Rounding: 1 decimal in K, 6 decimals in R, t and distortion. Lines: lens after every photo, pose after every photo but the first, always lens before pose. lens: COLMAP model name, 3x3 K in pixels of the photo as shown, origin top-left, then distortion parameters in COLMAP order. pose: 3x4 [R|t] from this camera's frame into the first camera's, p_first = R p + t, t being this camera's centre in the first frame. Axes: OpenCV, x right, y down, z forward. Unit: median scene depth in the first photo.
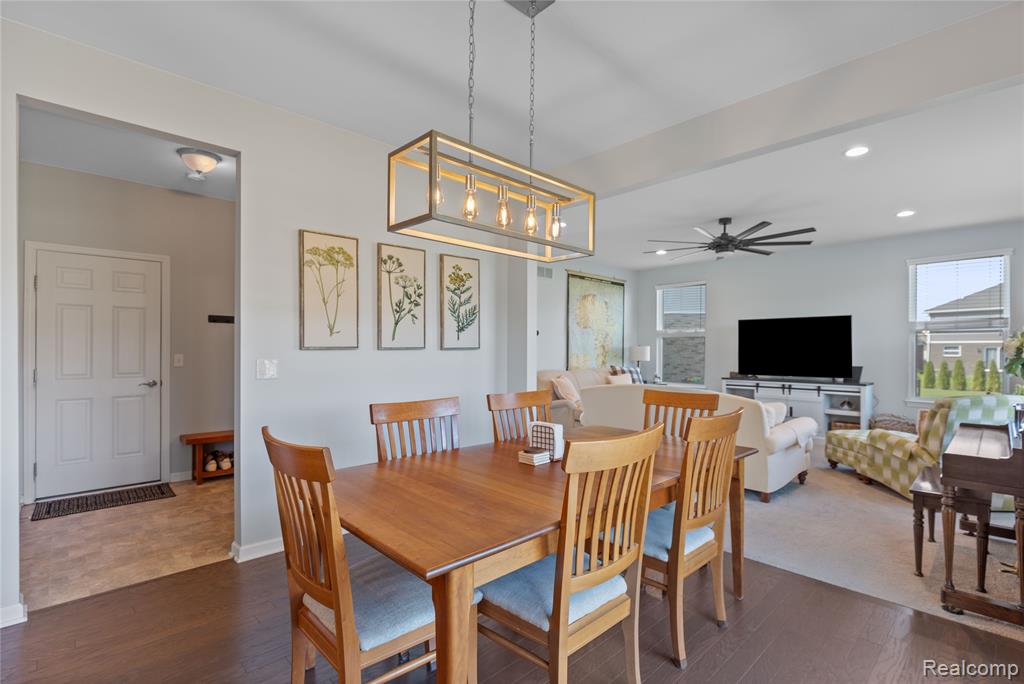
lens RADIAL K [[469.4, 0, 514.4], [0, 469.4, 347.5], [0, 0, 1]] dist [-0.000543, 0.002308]
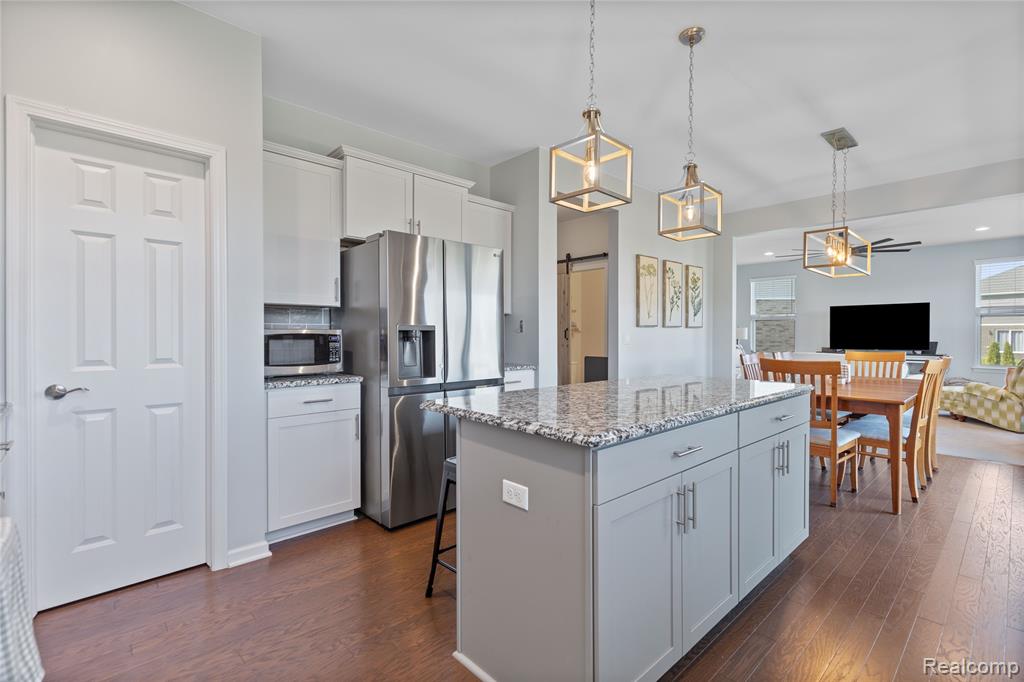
lens RADIAL K [[469.4, 0, 492.7], [0, 469.4, 336.3], [0, 0, 1]] dist [-0.000543, 0.002308]
pose [[0.999775, -0.002581, -0.021051, -0.641222], [0.002746, 0.999966, 0.007799, 0.015895], [0.021030, -0.007855, 0.999748, -0.456320]]
